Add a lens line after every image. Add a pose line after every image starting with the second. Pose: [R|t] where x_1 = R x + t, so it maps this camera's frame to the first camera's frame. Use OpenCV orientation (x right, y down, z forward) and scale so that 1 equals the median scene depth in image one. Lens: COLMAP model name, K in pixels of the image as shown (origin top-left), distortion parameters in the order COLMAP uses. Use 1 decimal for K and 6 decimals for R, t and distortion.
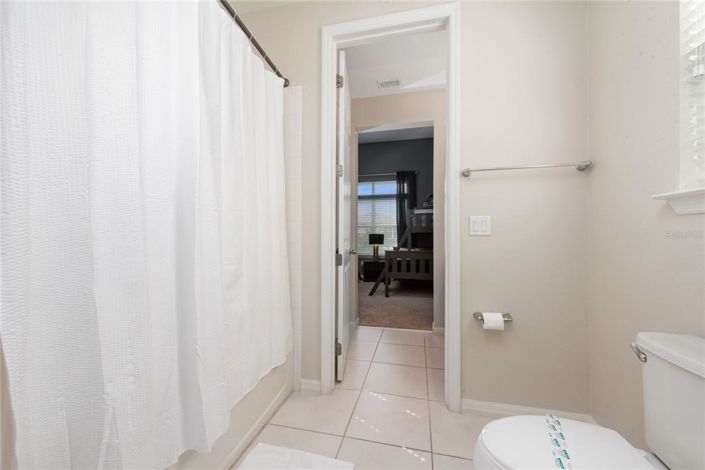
lens RADIAL K [[274.6, 0, 351.7], [0, 274.6, 238.6], [0, 0, 1]] dist [0.002351, 0.000238]
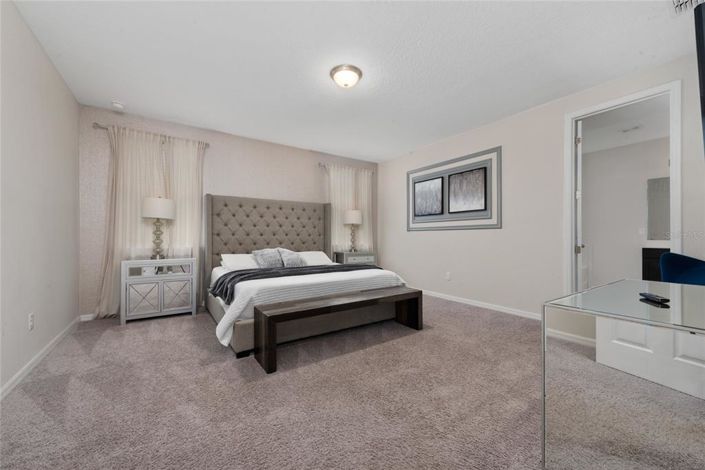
lens RADIAL K [[274.6, 0, 352.6], [0, 274.6, 235.5], [0, 0, 1]] dist [0.002351, 0.000238]
pose [[0.740715, -0.003037, -0.671812, 0.066369], [-0.001014, 0.999984, -0.005640, -0.014242], [0.671818, 0.004859, 0.740700, -1.160125]]
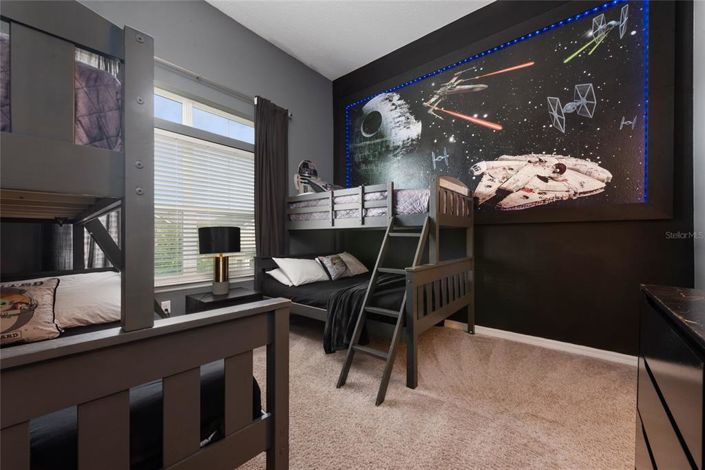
lens RADIAL K [[274.6, 0, 351.4], [0, 274.6, 238.0], [0, 0, 1]] dist [0.002351, 0.000238]
pose [[0.460060, 0.004727, 0.887875, -0.177895], [-0.005106, 0.999983, -0.002678, -0.001225], [-0.887873, -0.003301, 0.460076, 0.638615]]
